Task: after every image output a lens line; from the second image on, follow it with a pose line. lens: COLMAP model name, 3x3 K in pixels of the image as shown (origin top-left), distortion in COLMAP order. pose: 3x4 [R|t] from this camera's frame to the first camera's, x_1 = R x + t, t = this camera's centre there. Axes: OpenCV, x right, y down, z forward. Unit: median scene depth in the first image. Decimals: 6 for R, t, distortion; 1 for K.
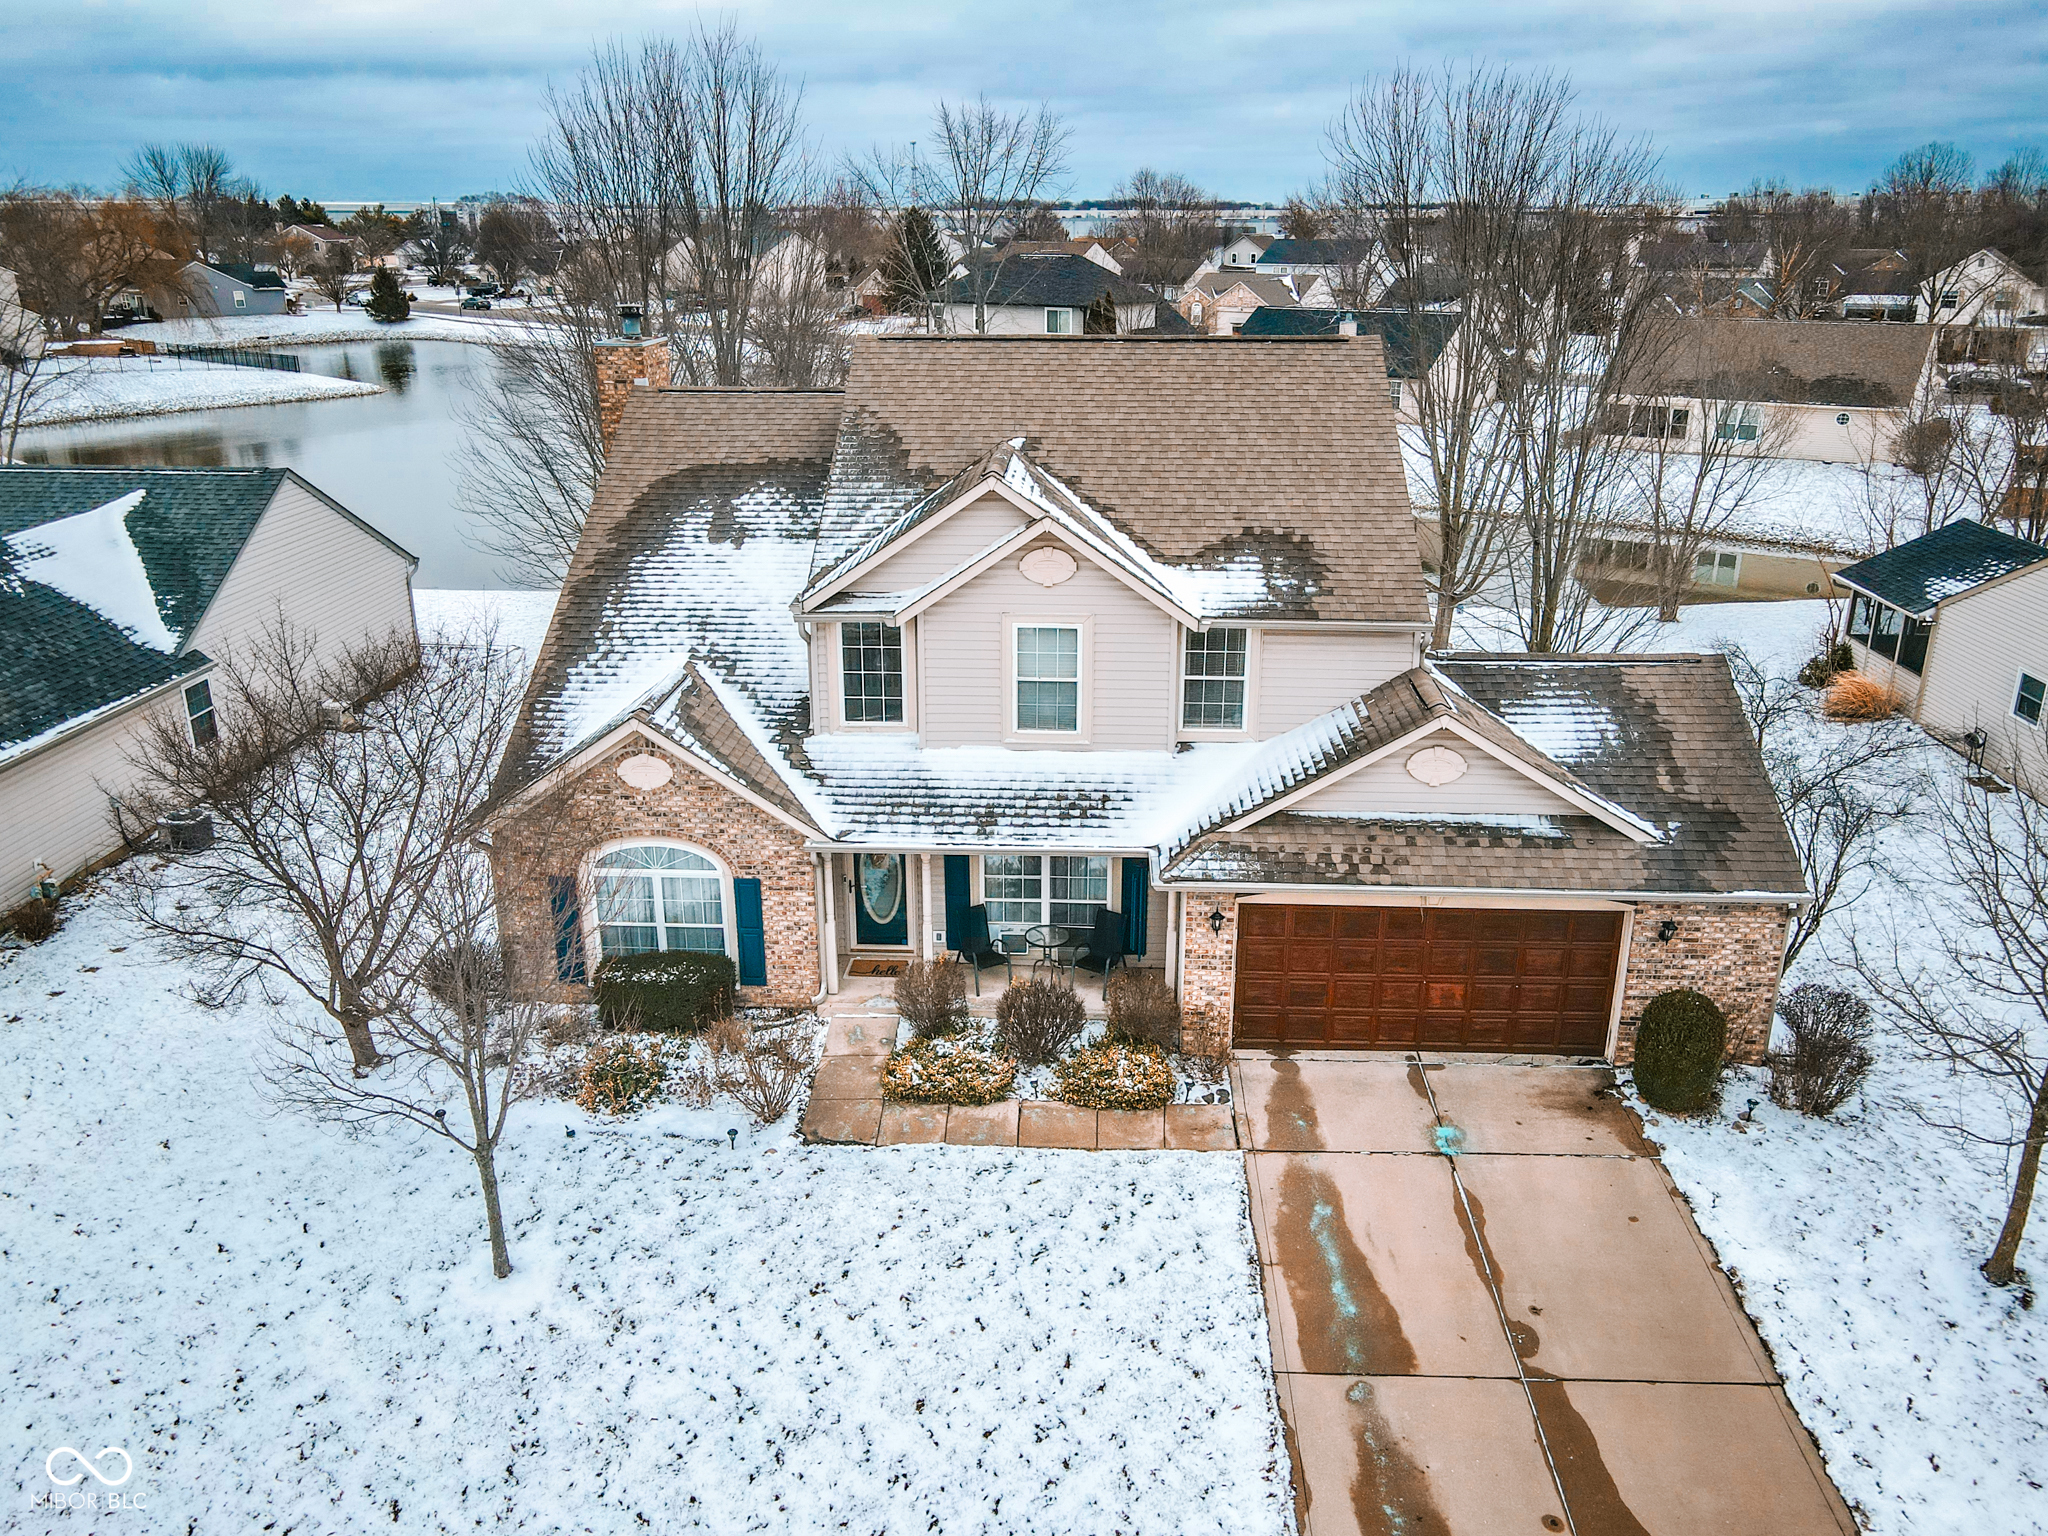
lens RADIAL K [[1536.6, 0, 1030.0], [0, 1536.6, 744.5], [0, 0, 1]] dist [0.003252, 0.013526]
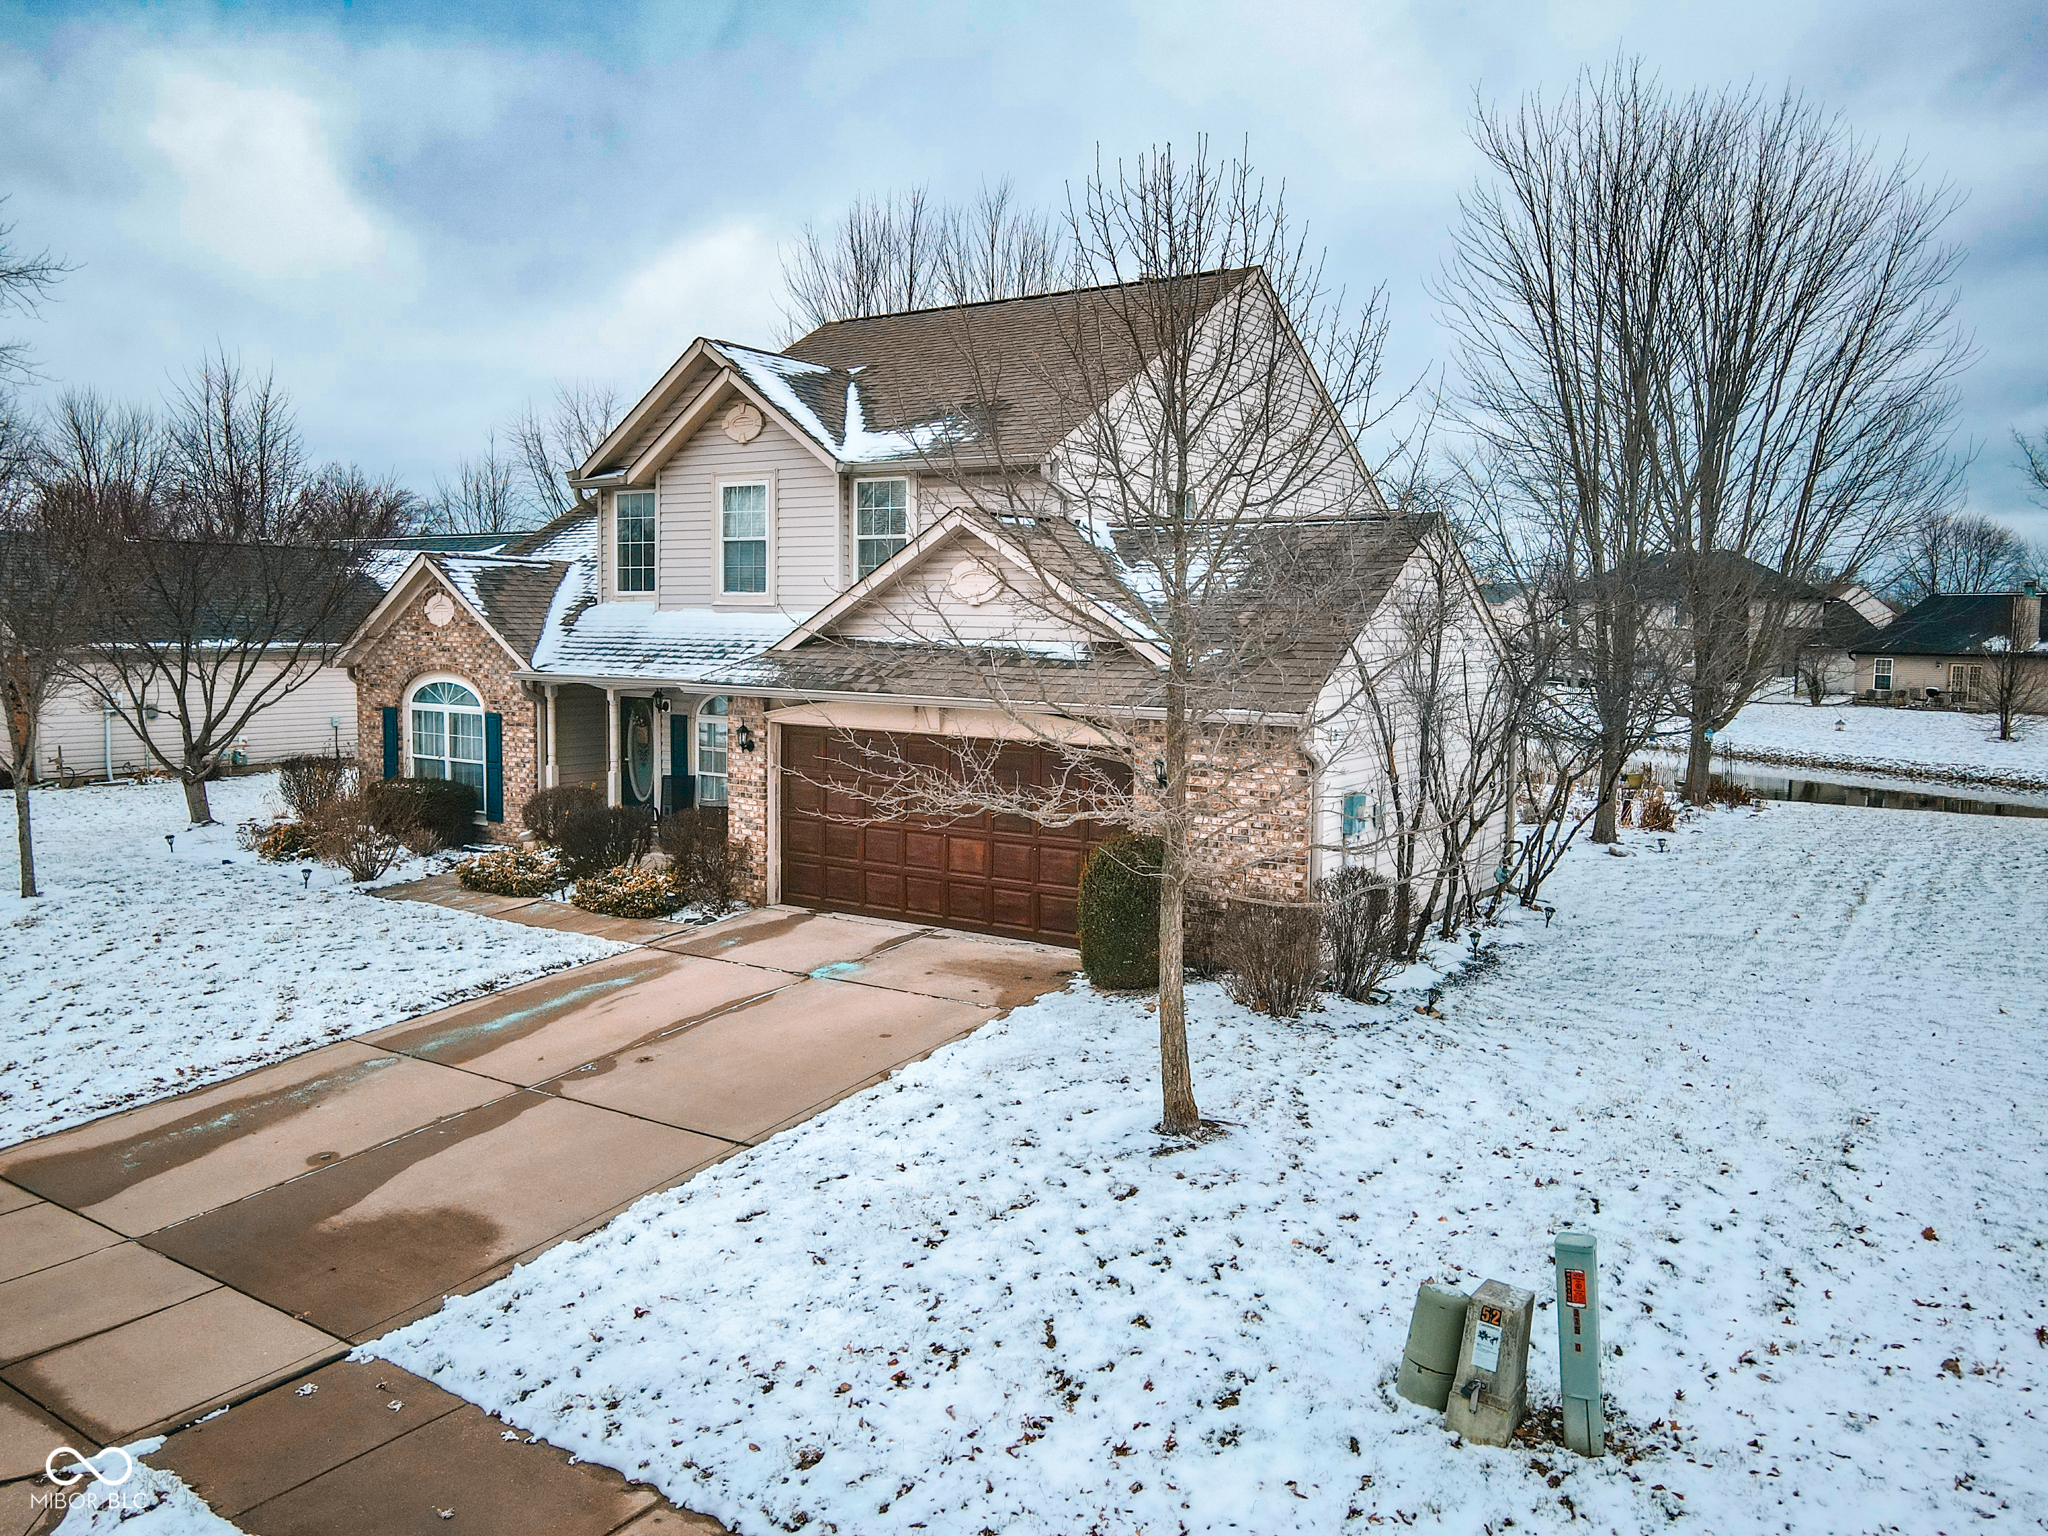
lens RADIAL K [[1506.8, 0, 1029.4], [0, 1506.8, 750.5], [0, 0, 1]] dist [-0.005936, 0.035610]
pose [[0.854231, 0.056260, -0.516841, 0.729359], [-0.182584, 0.963269, -0.196918, 0.266625], [0.486778, 0.262580, 0.833126, 0.317512]]
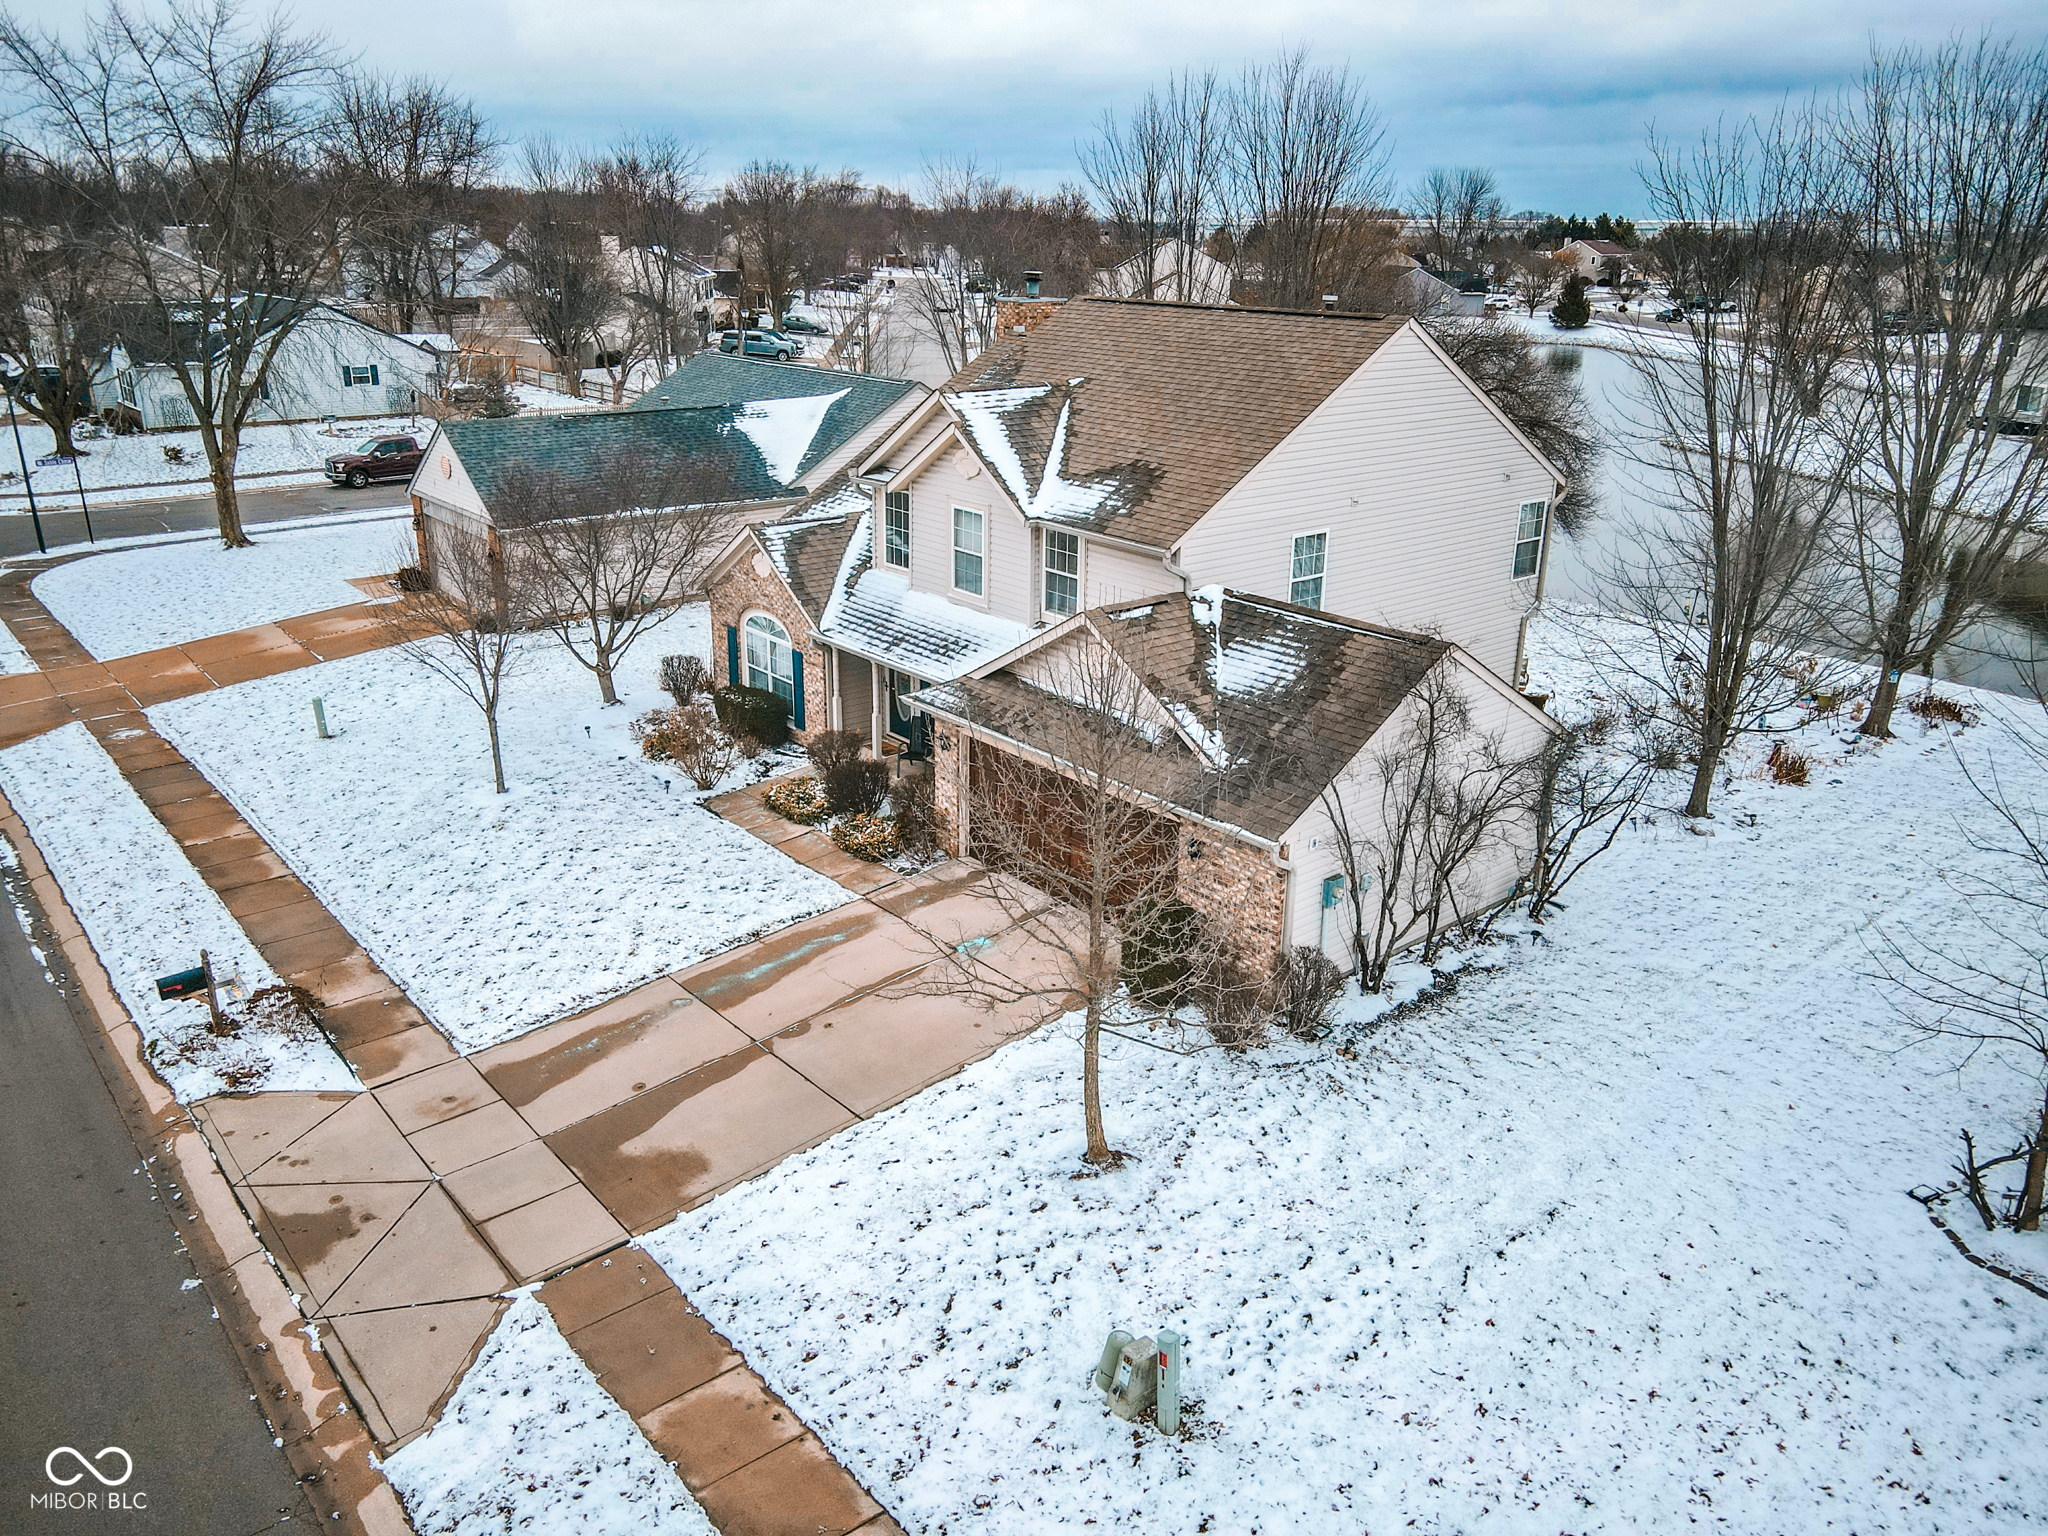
lens RADIAL K [[1506.8, 0, 1029.4], [0, 1506.8, 750.5], [0, 0, 1]] dist [-0.005936, 0.035610]
pose [[0.682099, 0.250159, -0.687140, 1.020909], [-0.251614, 0.962578, 0.100667, -0.022690], [0.686608, 0.104229, 0.719517, 0.139385]]
